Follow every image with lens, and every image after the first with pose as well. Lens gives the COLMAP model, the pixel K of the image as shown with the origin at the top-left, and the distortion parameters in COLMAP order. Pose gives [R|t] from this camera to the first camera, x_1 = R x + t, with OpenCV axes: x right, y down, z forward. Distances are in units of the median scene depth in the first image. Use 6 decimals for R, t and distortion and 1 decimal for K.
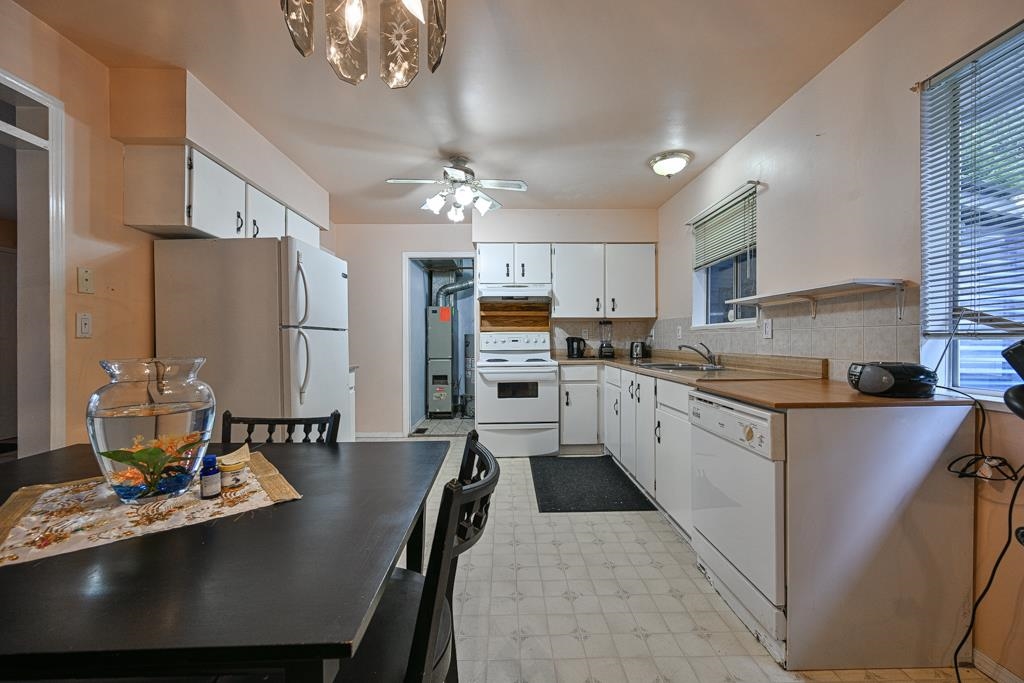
lens RADIAL K [[399.3, 0, 519.8], [0, 399.3, 342.8], [0, 0, 1]] dist [-0.001731, 0.001096]
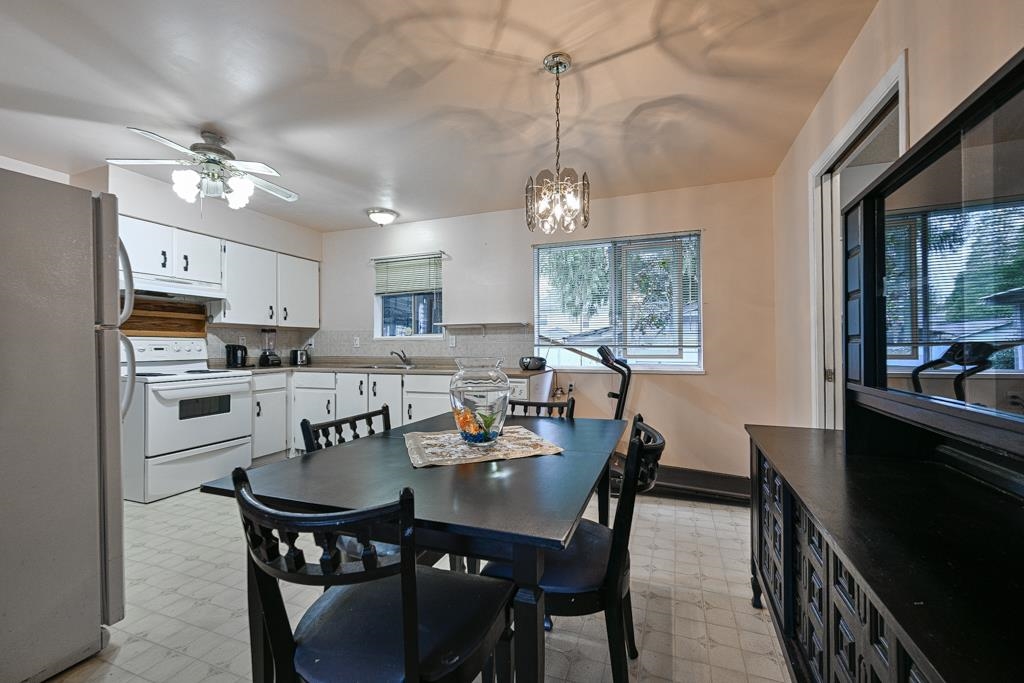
lens RADIAL K [[399.3, 0, 517.7], [0, 399.3, 344.6], [0, 0, 1]] dist [-0.001731, 0.001096]
pose [[0.380304, 0.009485, 0.924813, -0.600998], [0.007482, 0.999883, -0.013332, 0.002935], [-0.924831, 0.011990, 0.380188, 0.066125]]
